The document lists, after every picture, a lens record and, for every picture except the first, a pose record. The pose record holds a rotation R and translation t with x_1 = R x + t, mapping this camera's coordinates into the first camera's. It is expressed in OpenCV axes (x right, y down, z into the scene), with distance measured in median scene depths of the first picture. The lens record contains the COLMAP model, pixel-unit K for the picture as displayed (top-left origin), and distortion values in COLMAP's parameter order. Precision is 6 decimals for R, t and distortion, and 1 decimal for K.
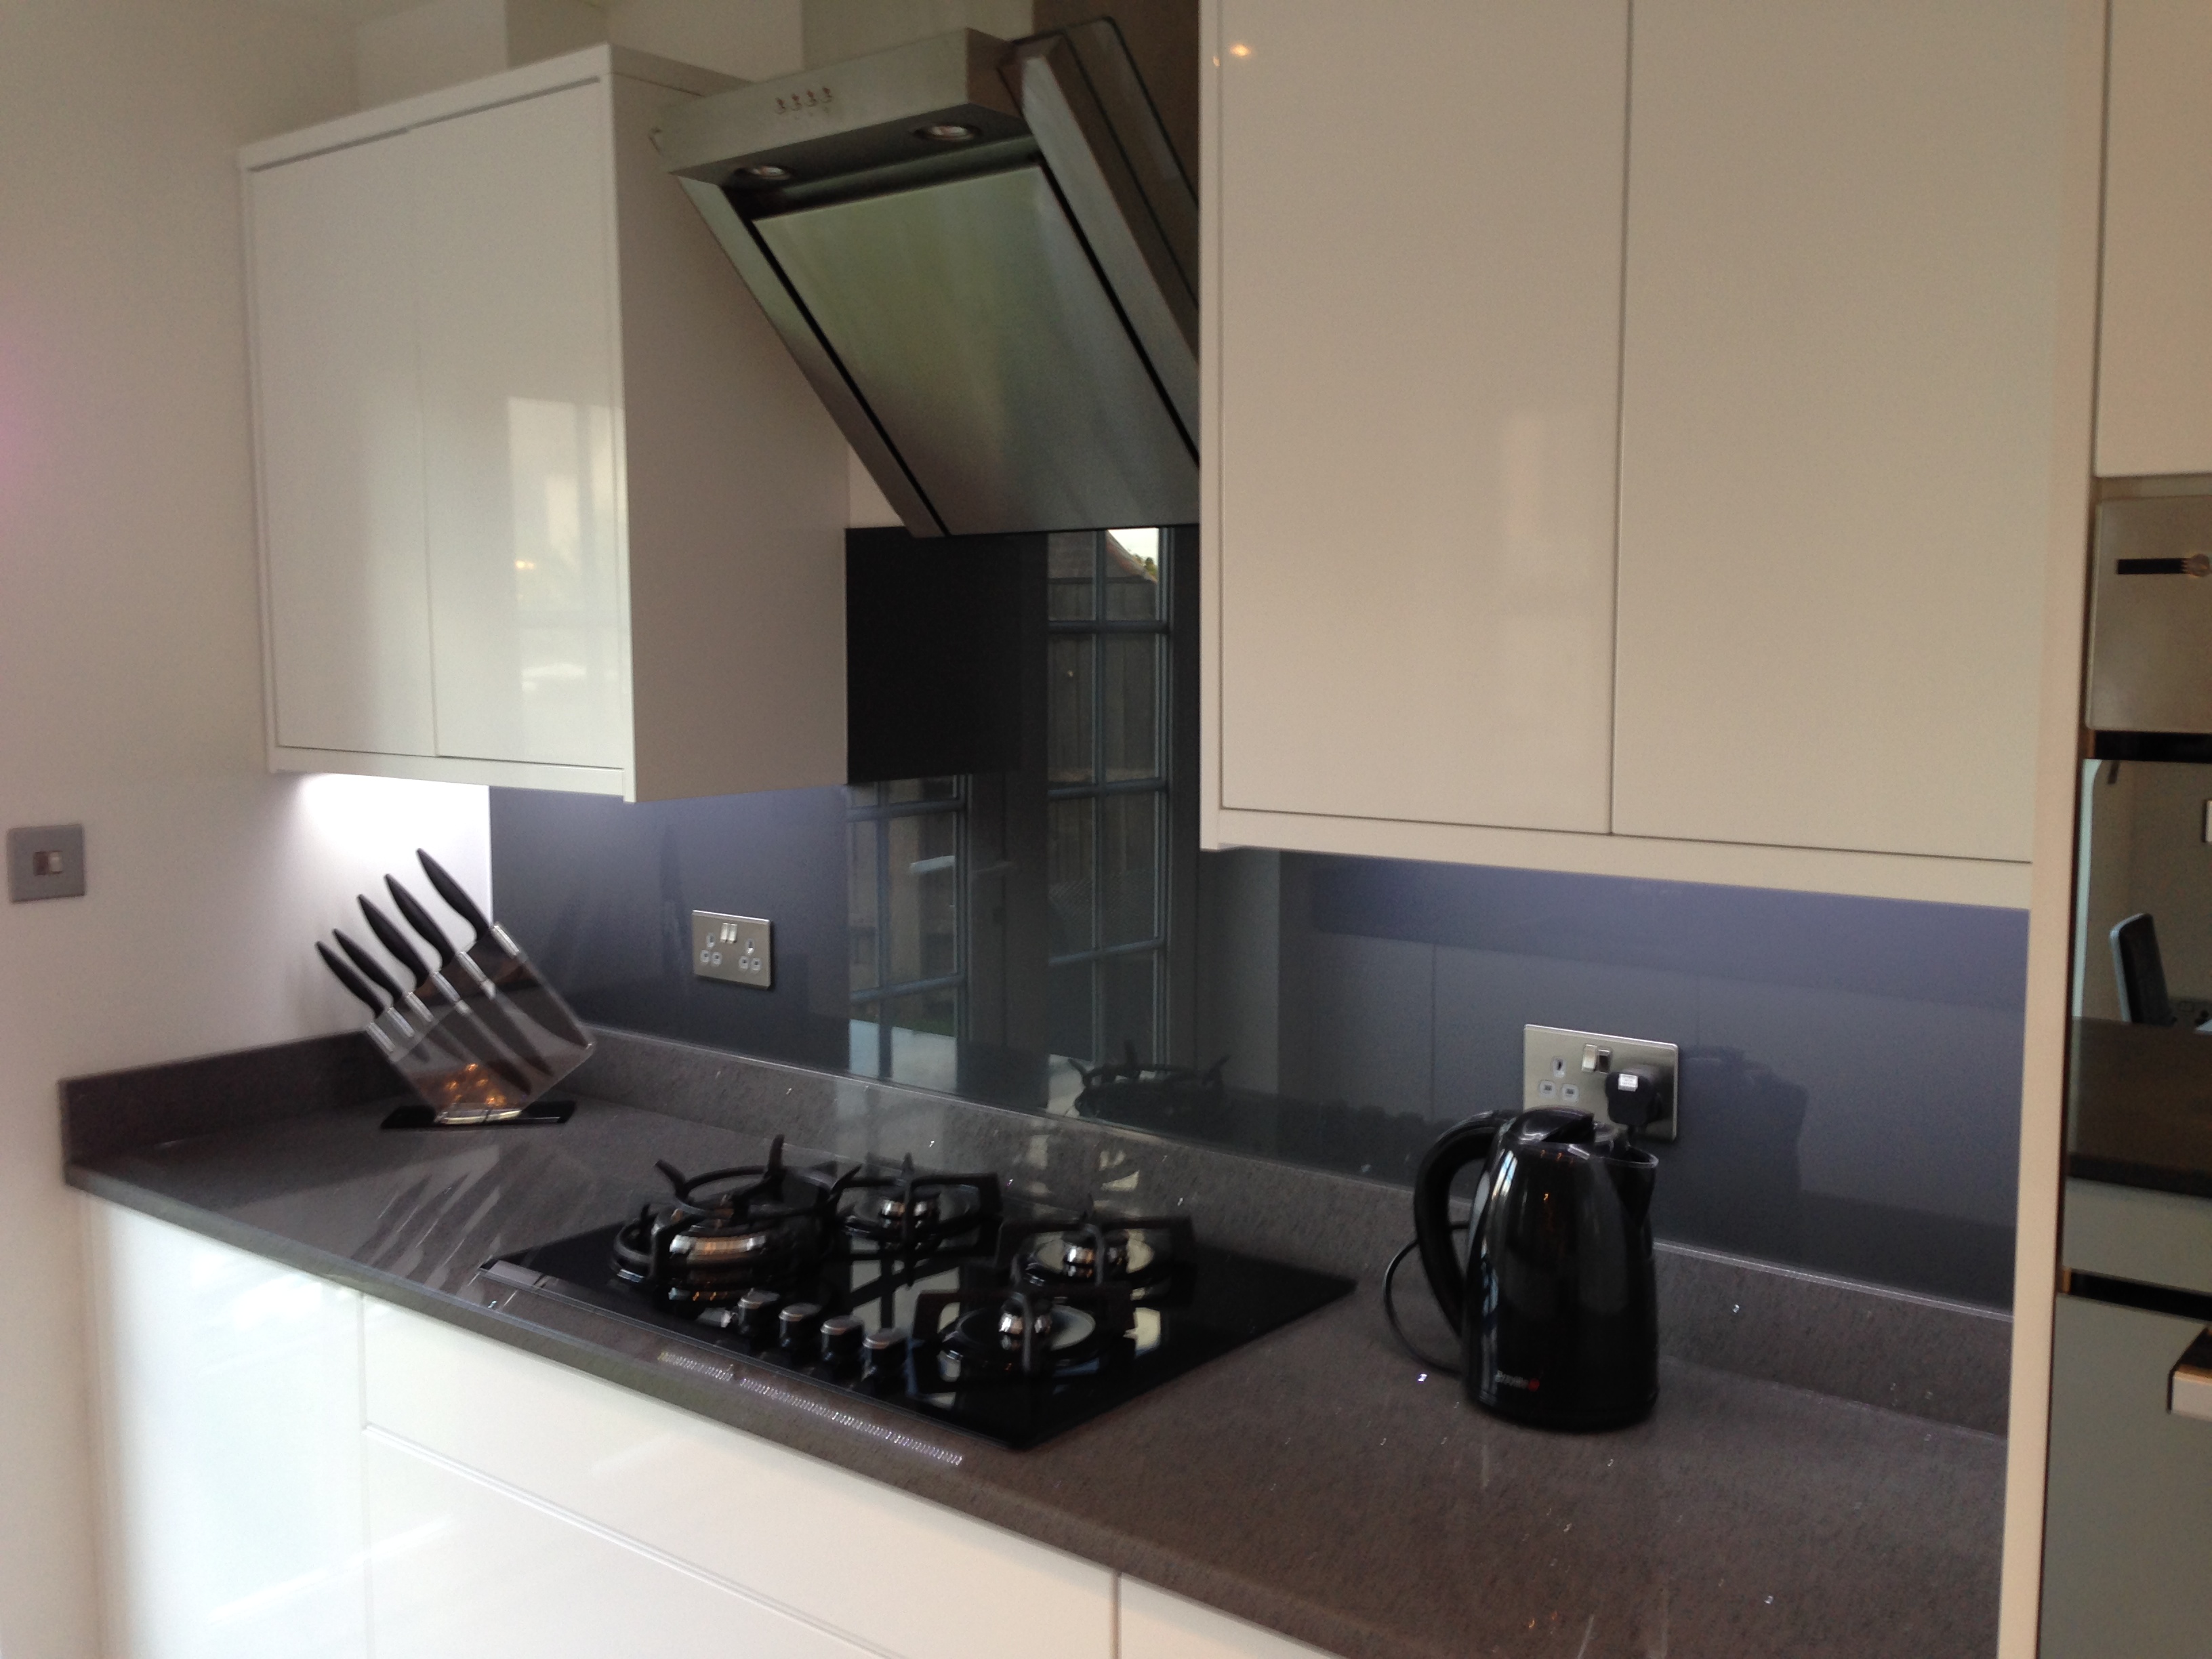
lens RADIAL K [[2068.3, 0, 1115.5], [0, 2068.3, 976.5], [0, 0, 1]] dist [-0.004272, 0.003555]
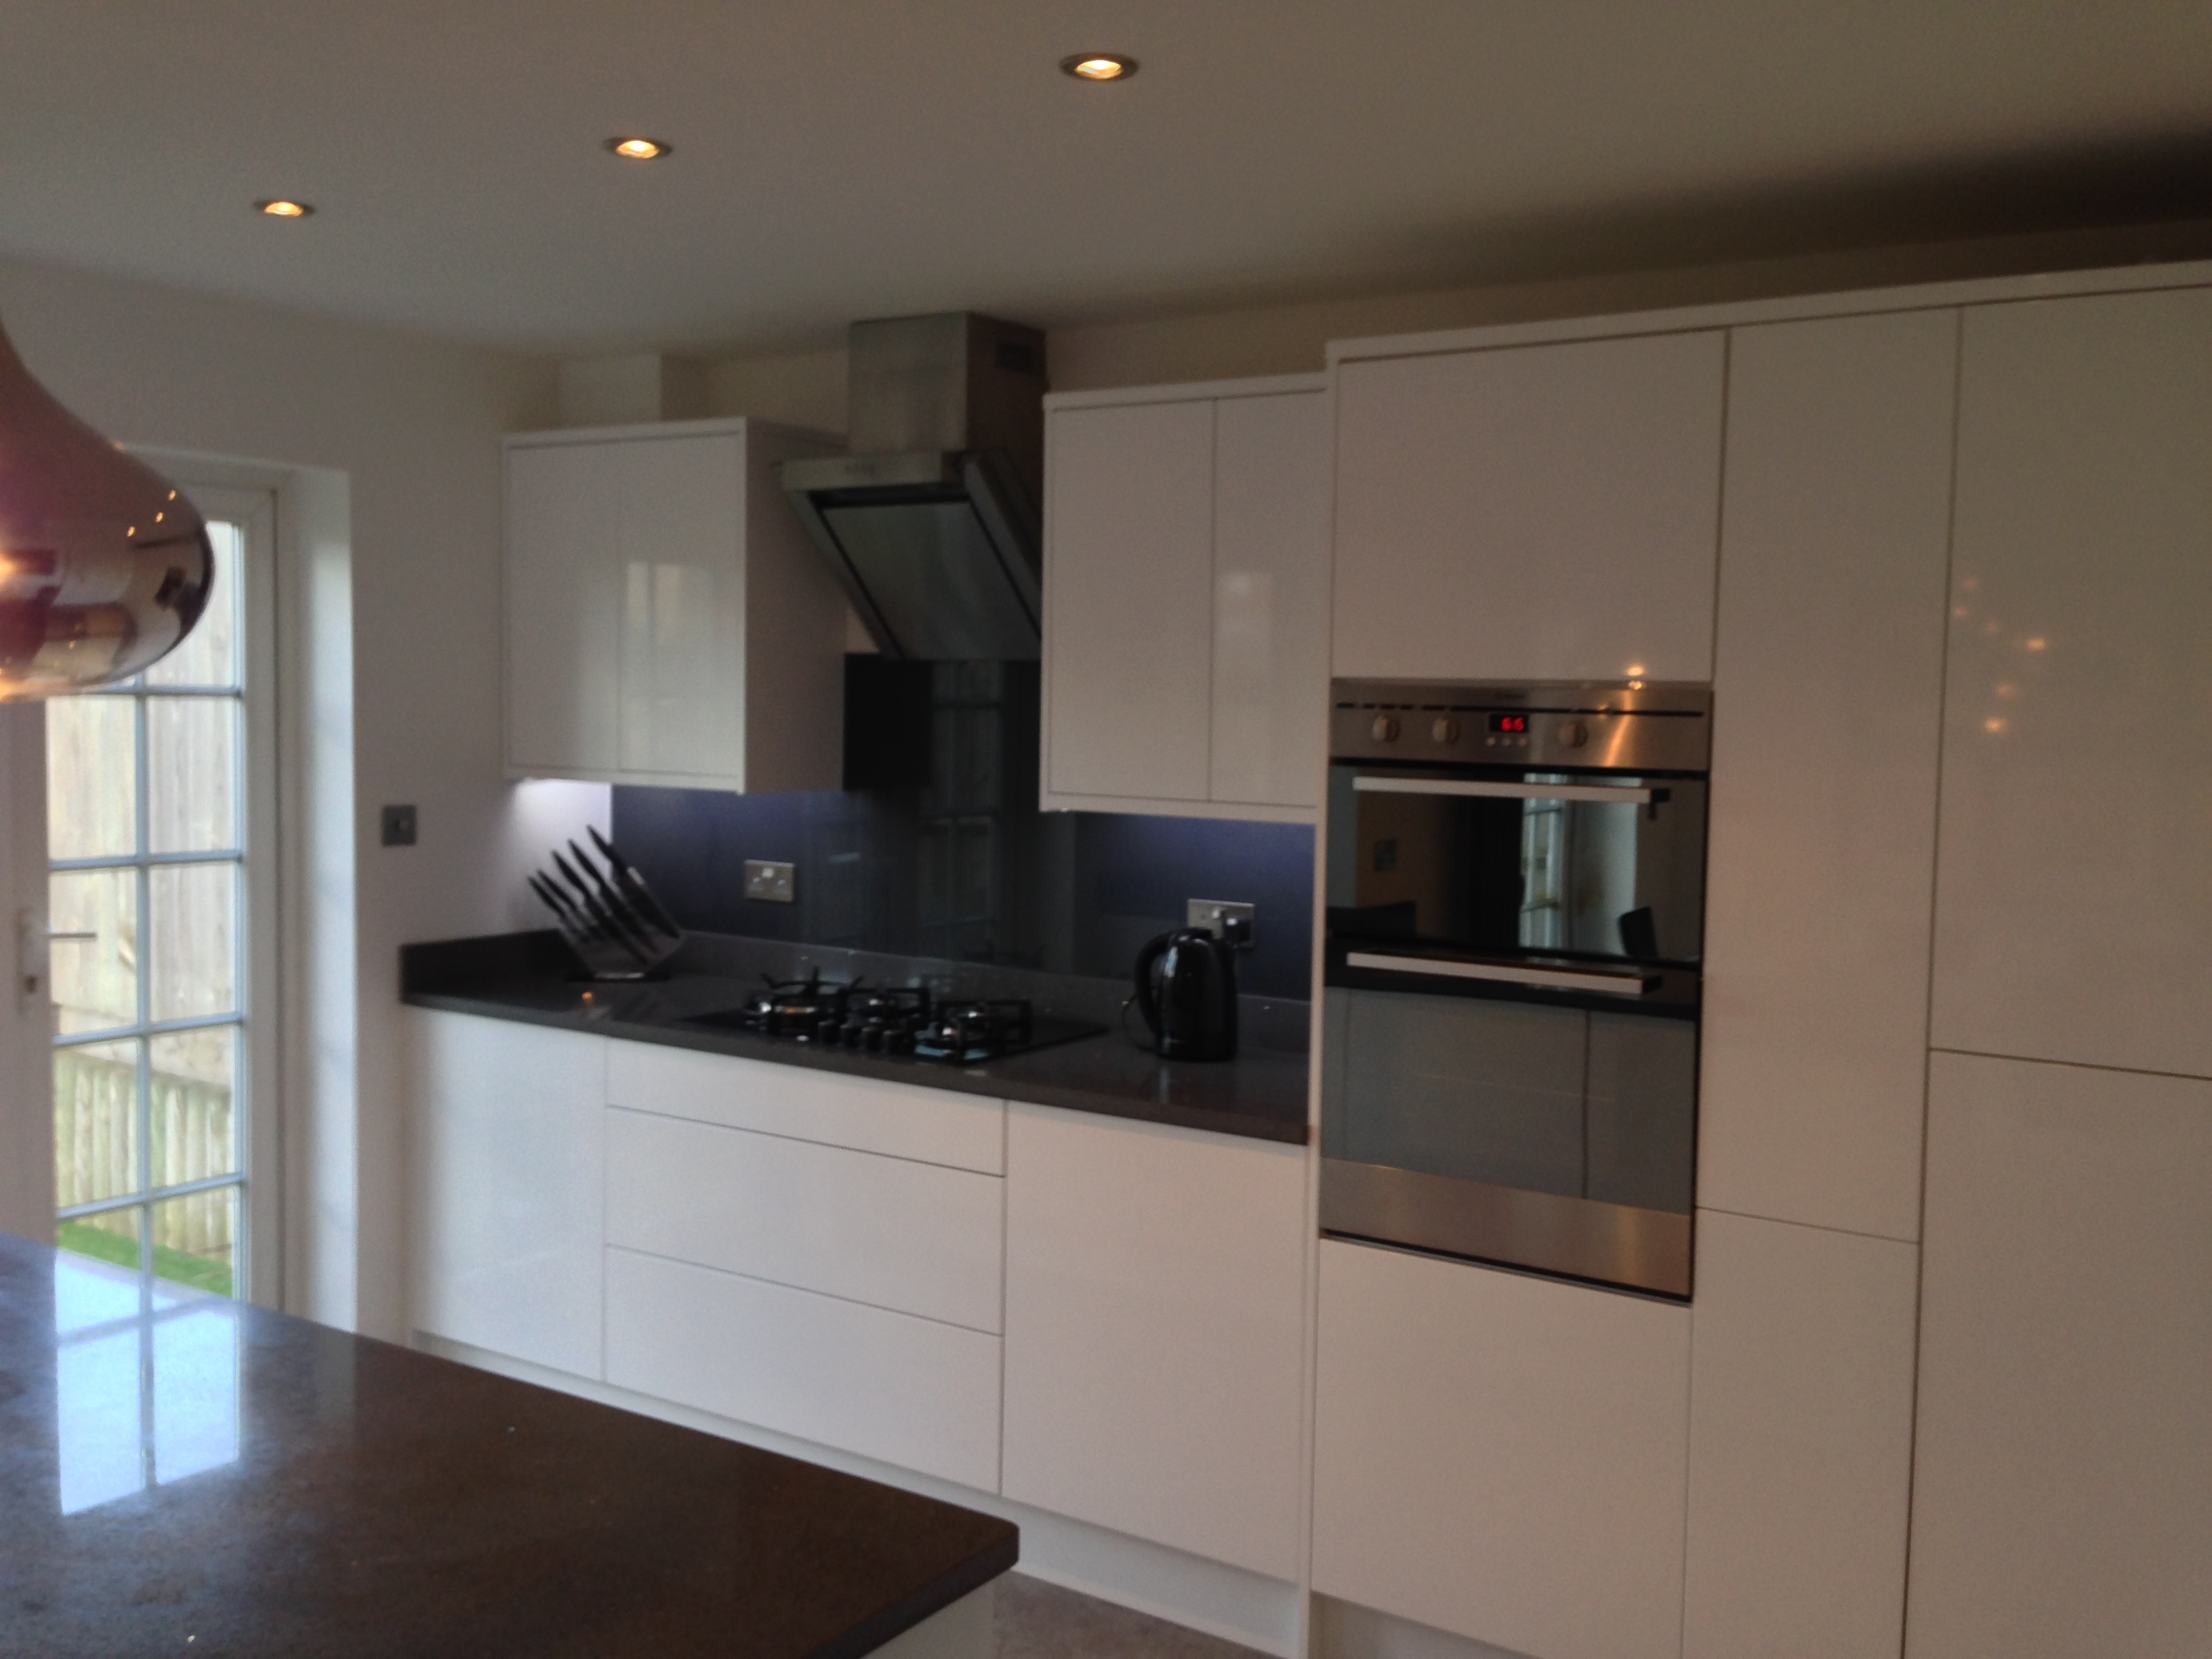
lens RADIAL K [[2074.7, 0, 1106.0], [0, 2074.7, 829.5], [0, 0, 1]] dist [0.001137, 0.001155]
pose [[0.995907, 0.015052, 0.089122, -0.061219], [-0.006142, 0.995027, -0.099415, 0.126369], [-0.090175, 0.098461, 0.991047, -0.862481]]
